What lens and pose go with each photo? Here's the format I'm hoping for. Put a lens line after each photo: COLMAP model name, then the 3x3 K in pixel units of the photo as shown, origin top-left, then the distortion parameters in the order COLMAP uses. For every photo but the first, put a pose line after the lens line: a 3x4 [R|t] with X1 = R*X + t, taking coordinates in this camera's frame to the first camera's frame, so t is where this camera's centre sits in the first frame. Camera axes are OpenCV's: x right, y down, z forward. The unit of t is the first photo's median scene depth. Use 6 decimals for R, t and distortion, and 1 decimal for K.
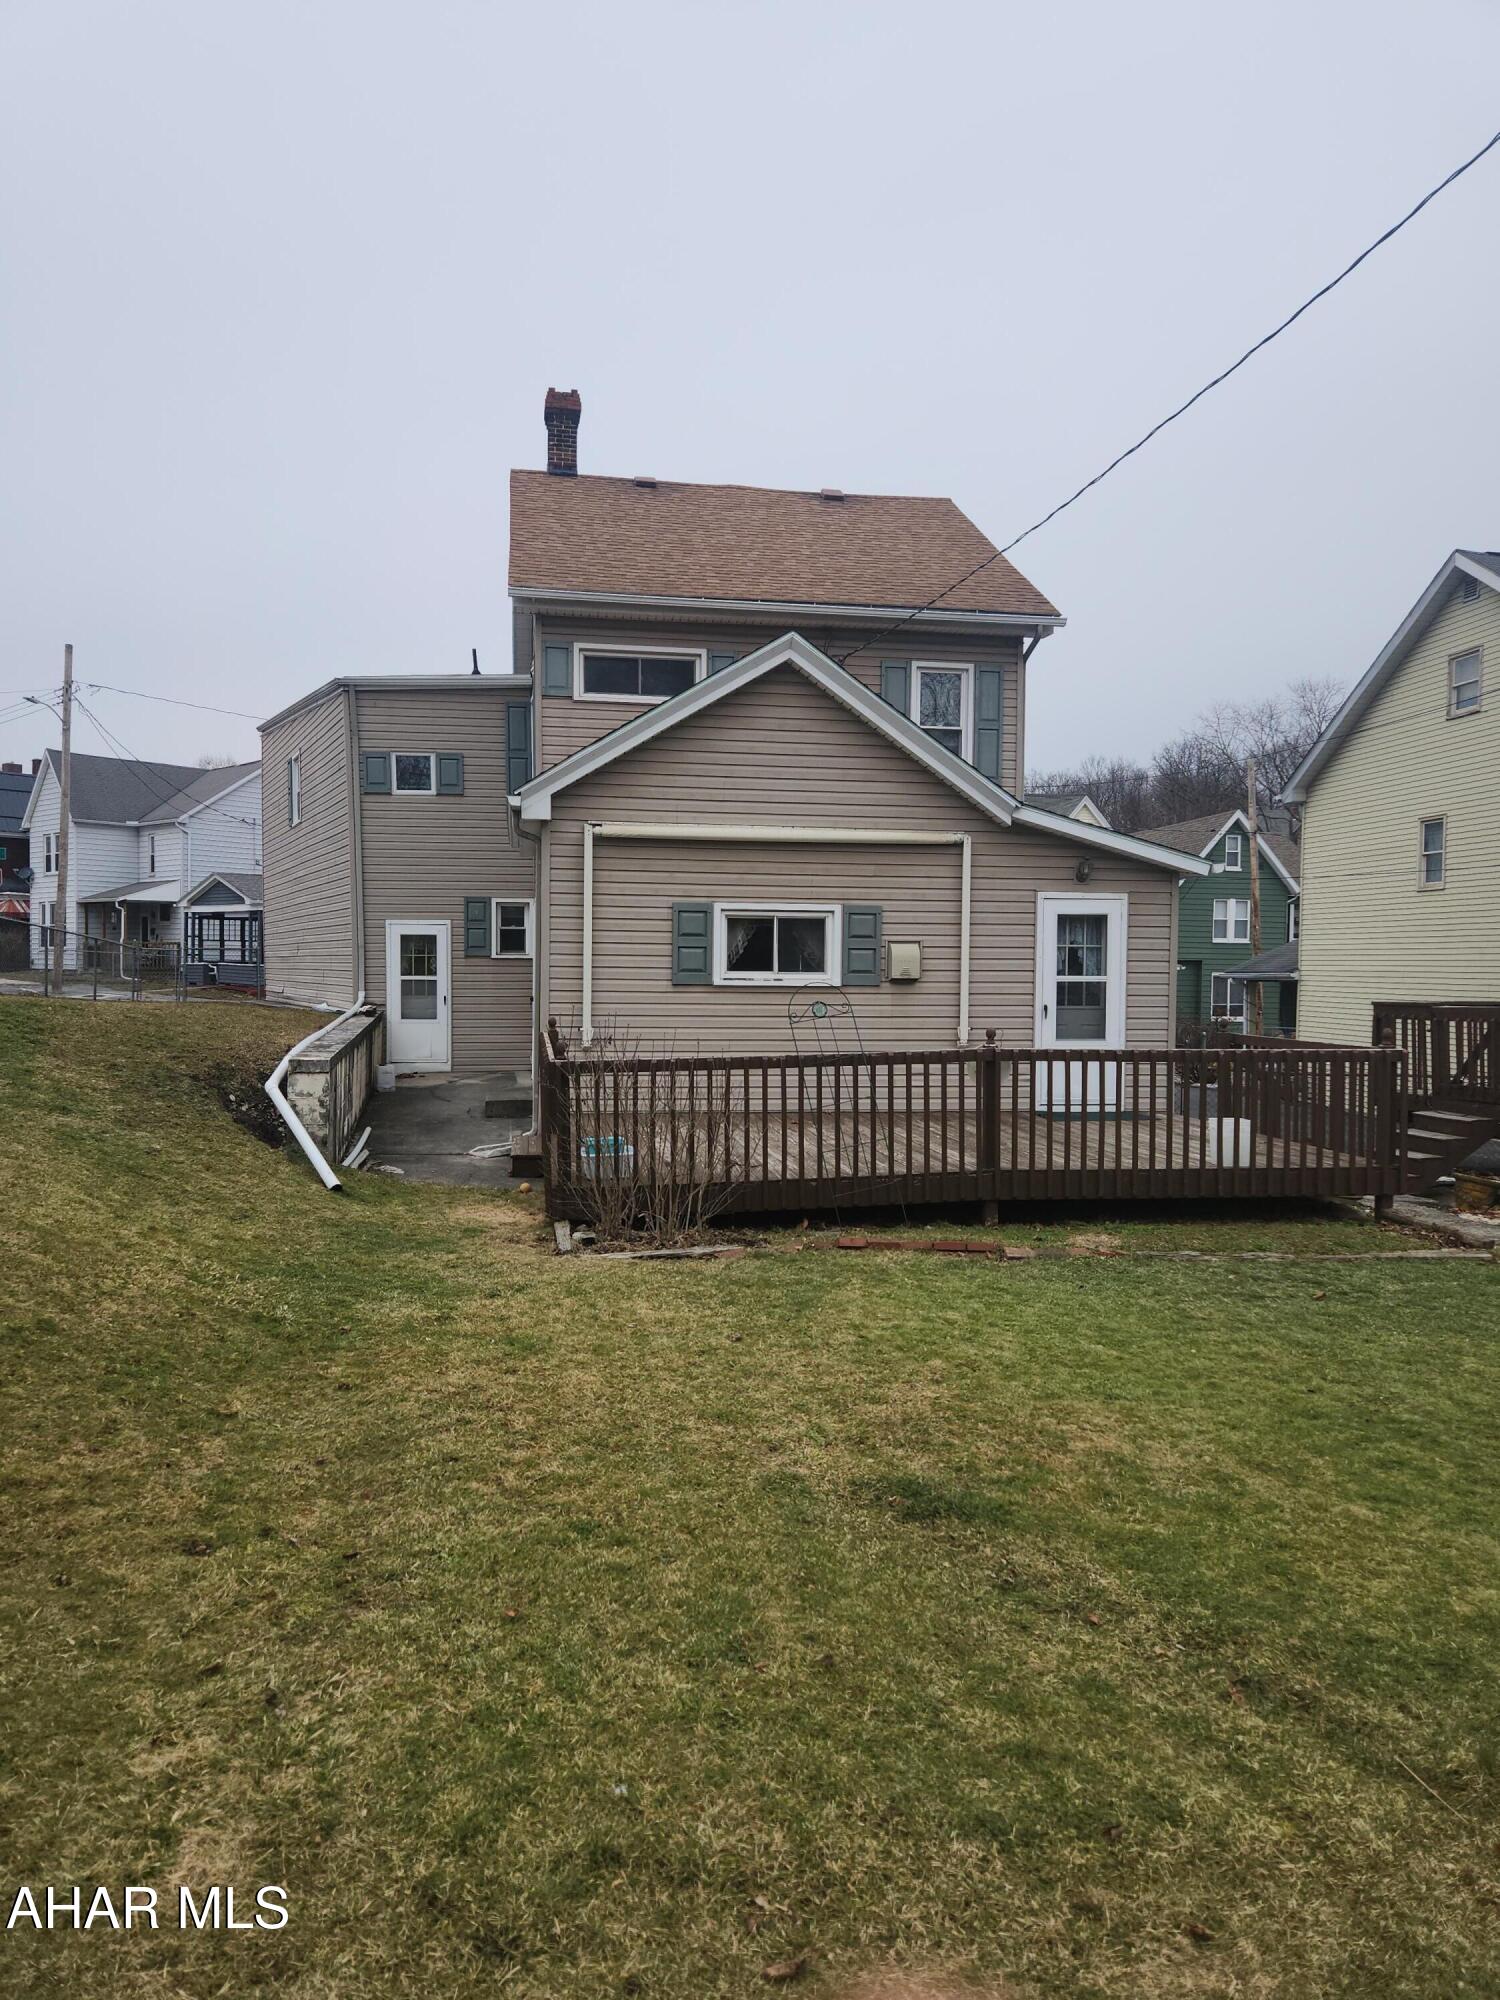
lens RADIAL K [[1348.0, 0, 749.2], [0, 1348.0, 999.6], [0, 0, 1]] dist [0.048472, -0.004589]
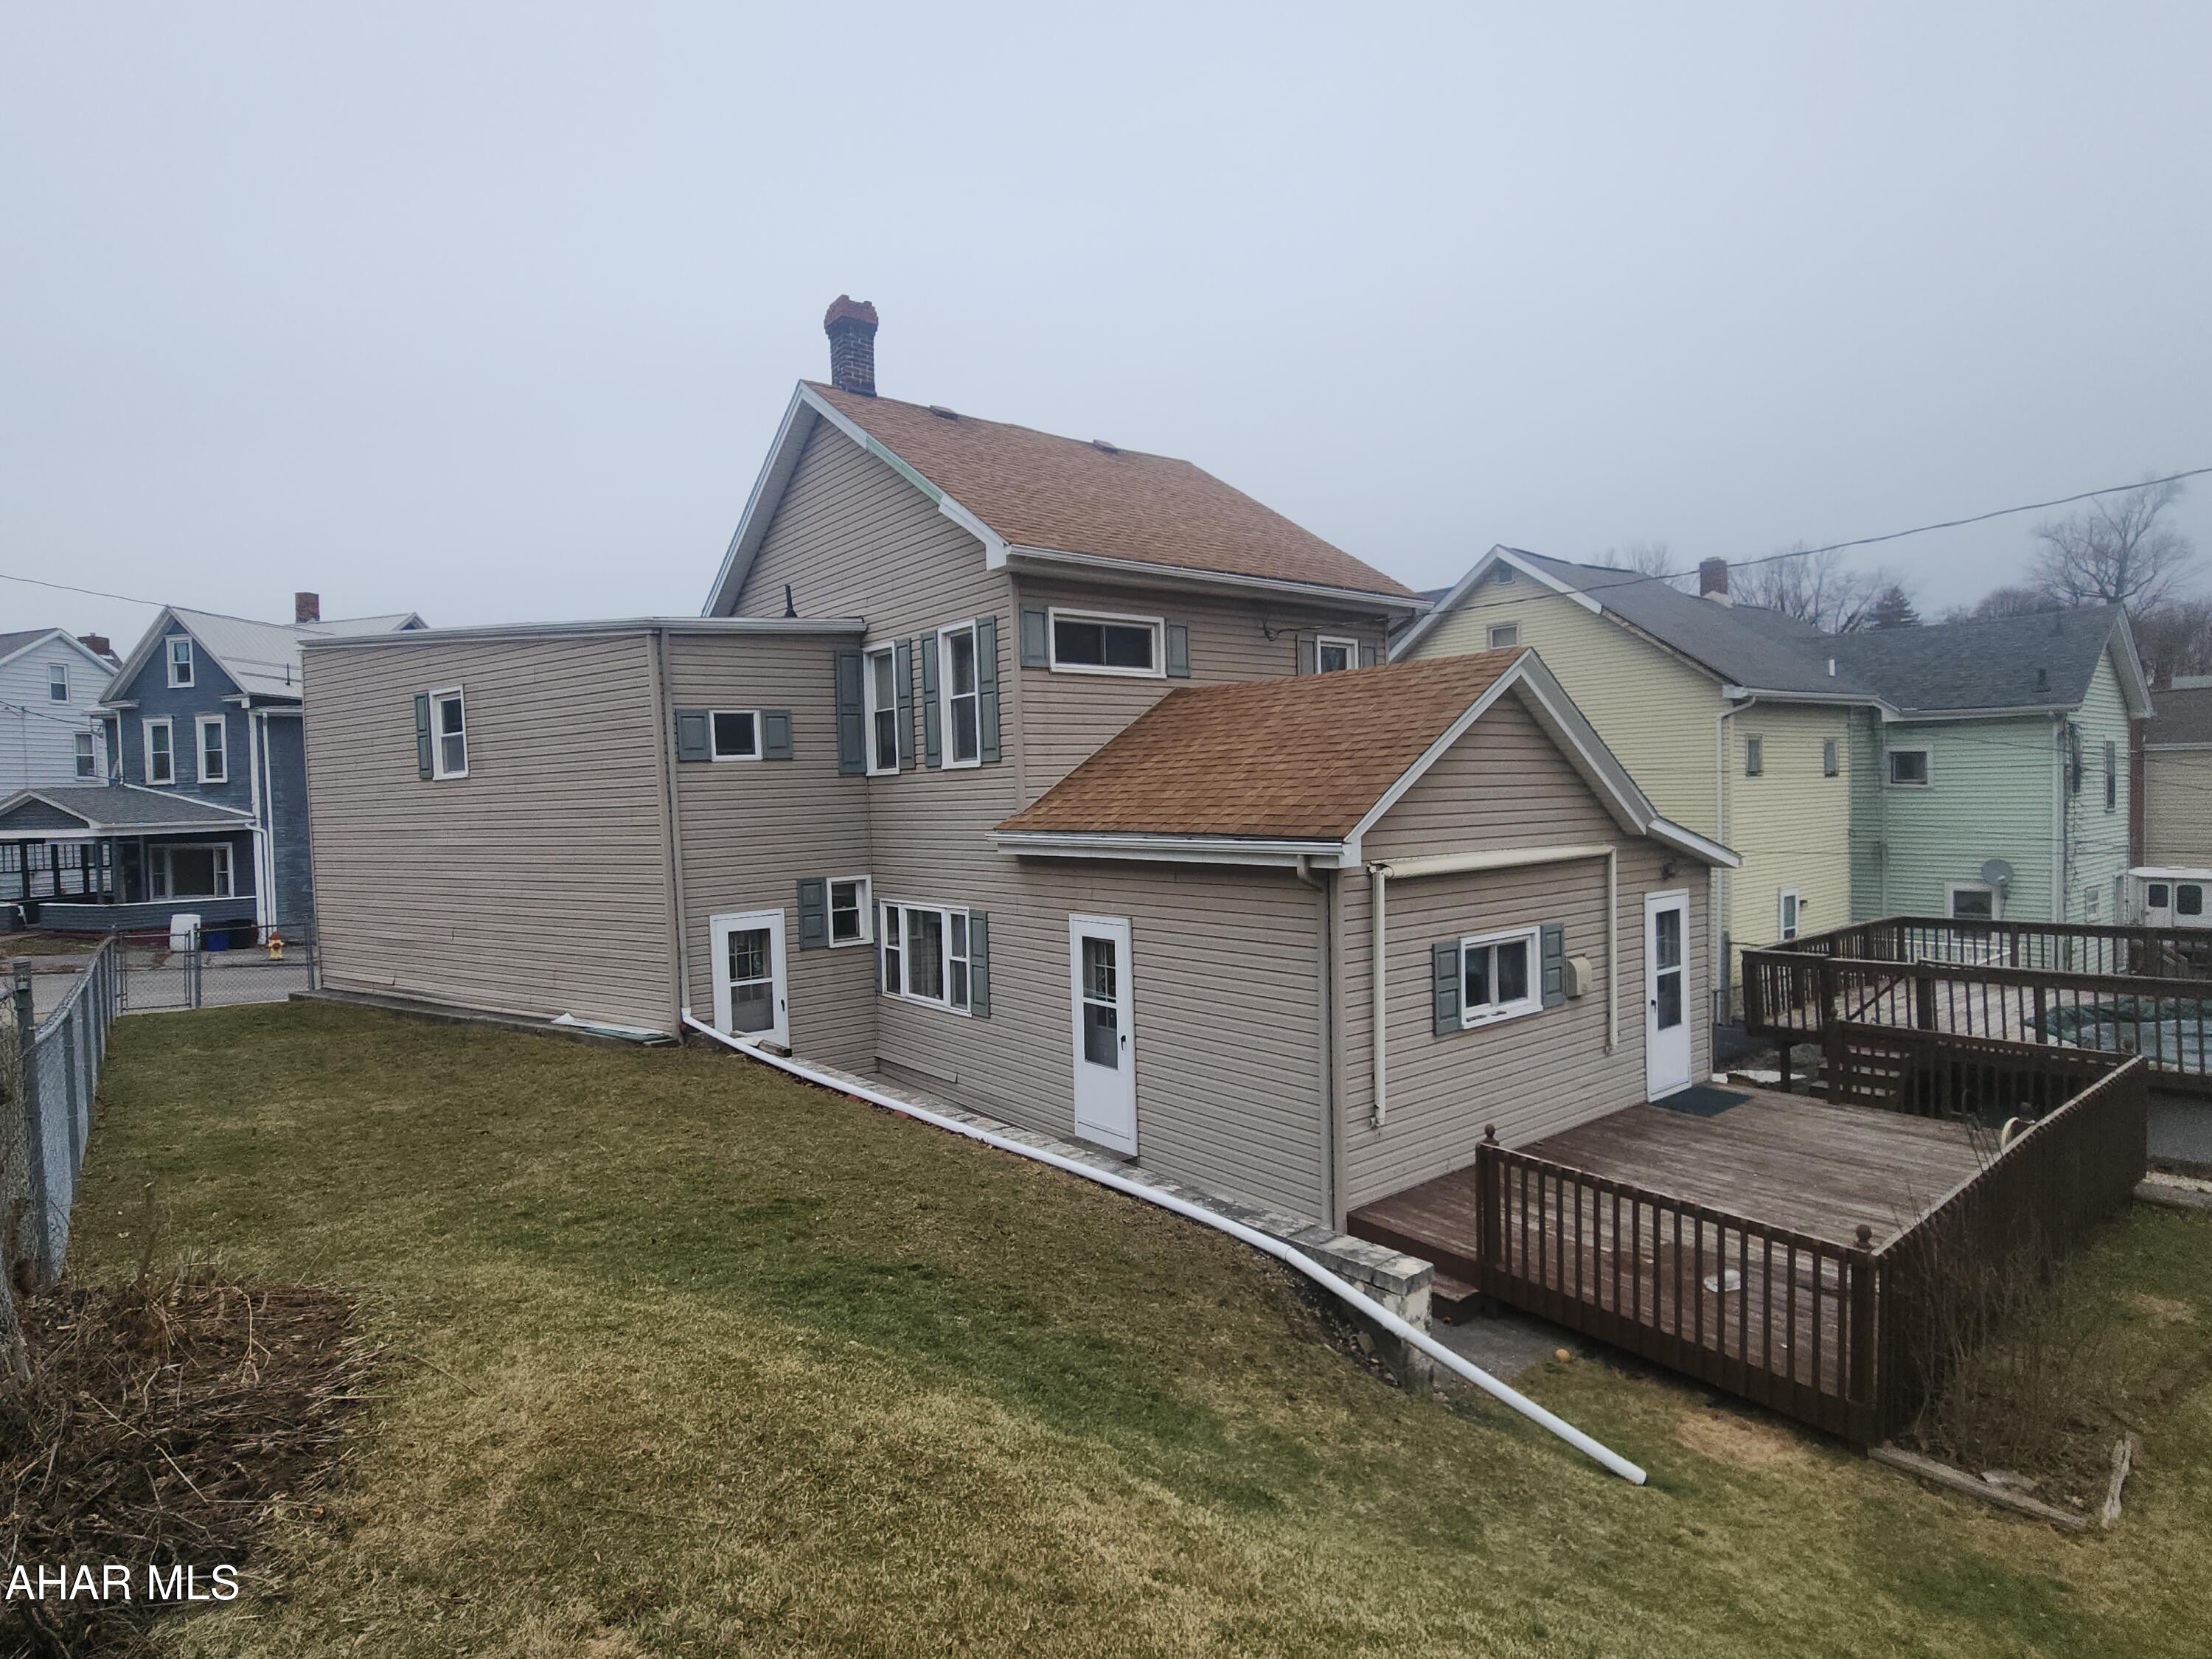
lens RADIAL K [[1167.9, 0, 1104.6], [0, 1167.9, 835.5], [0, 0, 1]] dist [-0.000544, 0.000183]
pose [[0.880105, -0.043742, 0.472759, -0.389146], [0.045321, 0.998940, 0.008056, -0.101419], [-0.472611, 0.014336, 0.881155, 0.269234]]
